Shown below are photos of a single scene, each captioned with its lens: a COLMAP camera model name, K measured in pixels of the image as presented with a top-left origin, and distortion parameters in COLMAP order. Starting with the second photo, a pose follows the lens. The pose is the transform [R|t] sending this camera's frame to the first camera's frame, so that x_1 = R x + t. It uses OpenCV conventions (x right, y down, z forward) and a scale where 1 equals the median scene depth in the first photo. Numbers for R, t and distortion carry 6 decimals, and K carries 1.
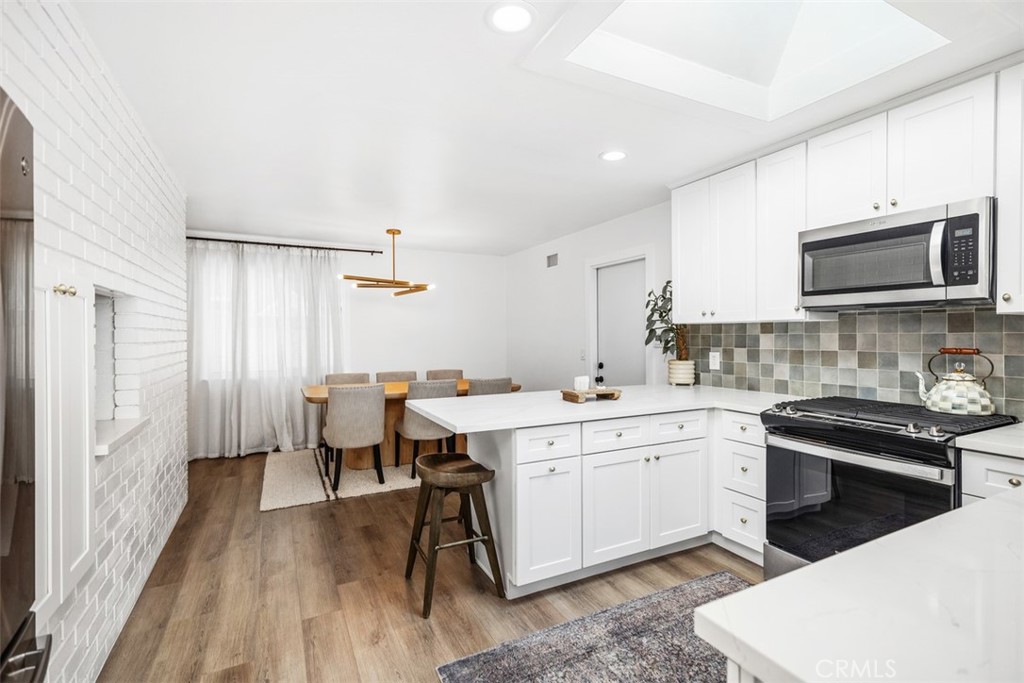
lens RADIAL K [[459.7, 0, 508.6], [0, 459.7, 343.7], [0, 0, 1]] dist [-0.000117, 0.000463]
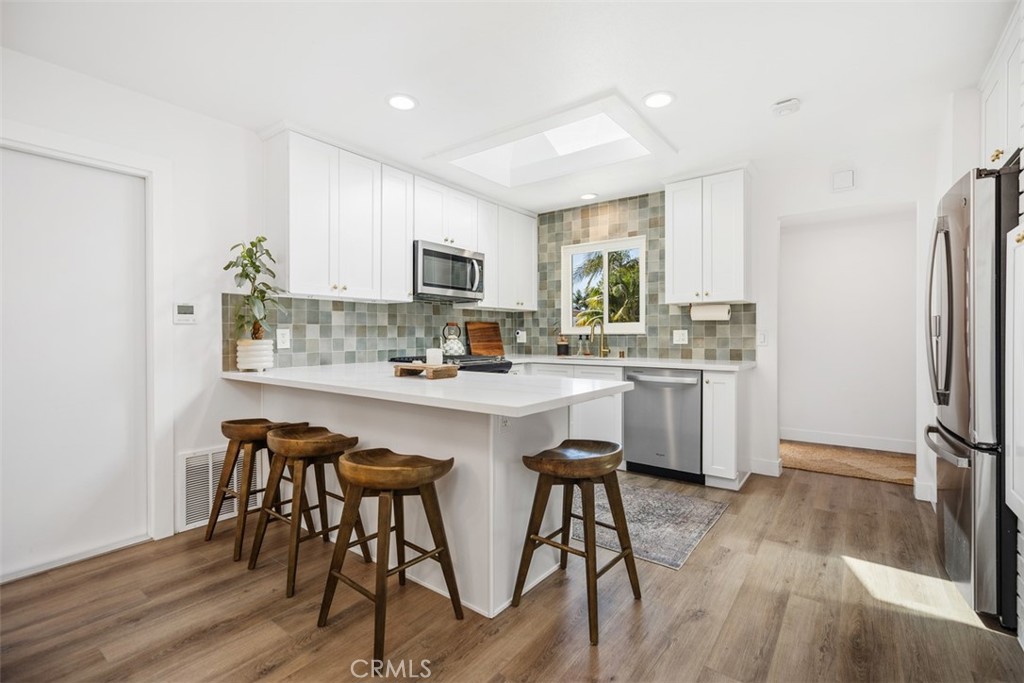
lens RADIAL K [[459.7, 0, 513.0], [0, 459.7, 340.6], [0, 0, 1]] dist [-0.000117, 0.000463]
pose [[-0.435457, -0.010122, 0.900153, -0.614945], [0.019651, 0.999592, 0.020747, 0.034506], [-0.899995, 0.026723, -0.435080, 1.104979]]
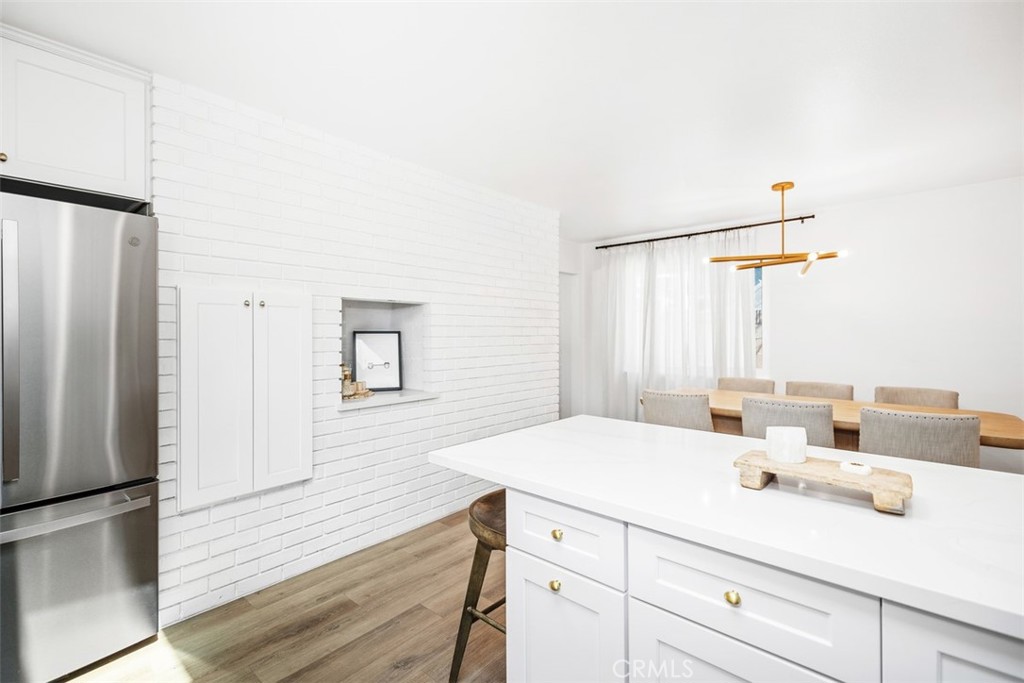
lens RADIAL K [[459.7, 0, 515.3], [0, 459.7, 333.0], [0, 0, 1]] dist [-0.000117, 0.000463]
pose [[0.374158, 0.006151, -0.927344, 0.405384], [-0.018118, 0.999836, -0.000679, -0.011267], [0.927188, 0.017056, 0.374208, 0.544282]]
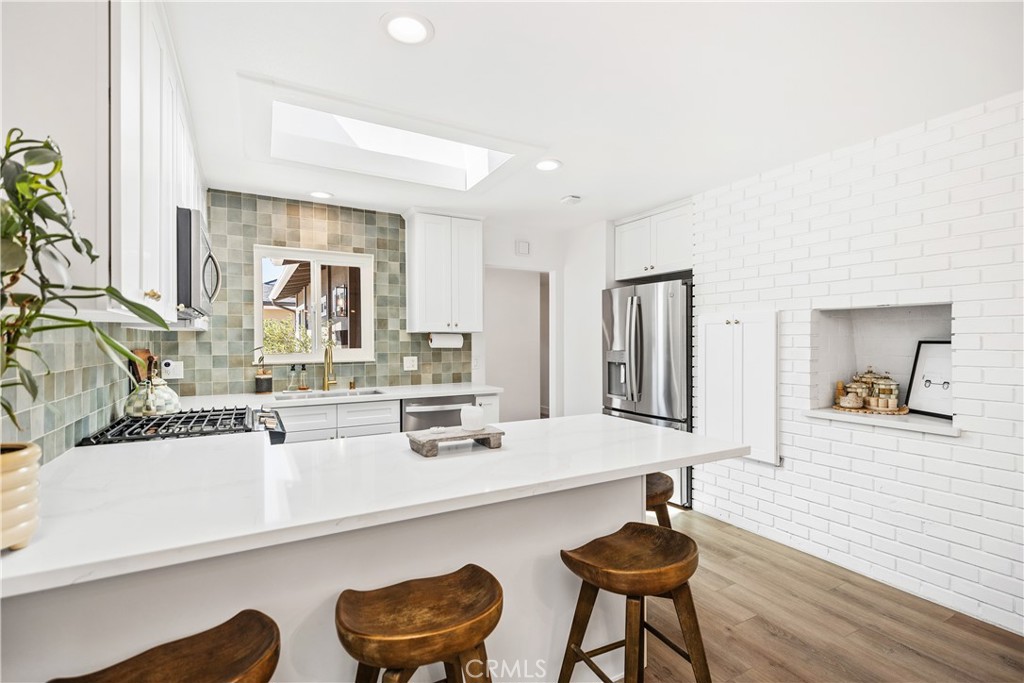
lens RADIAL K [[459.7, 0, 518.0], [0, 459.7, 346.9], [0, 0, 1]] dist [-0.000117, 0.000463]
pose [[-0.998824, 0.003429, -0.048362, 0.110674], [0.001919, 0.999510, 0.031249, -0.027755], [0.048446, 0.031119, -0.998341, 1.444376]]
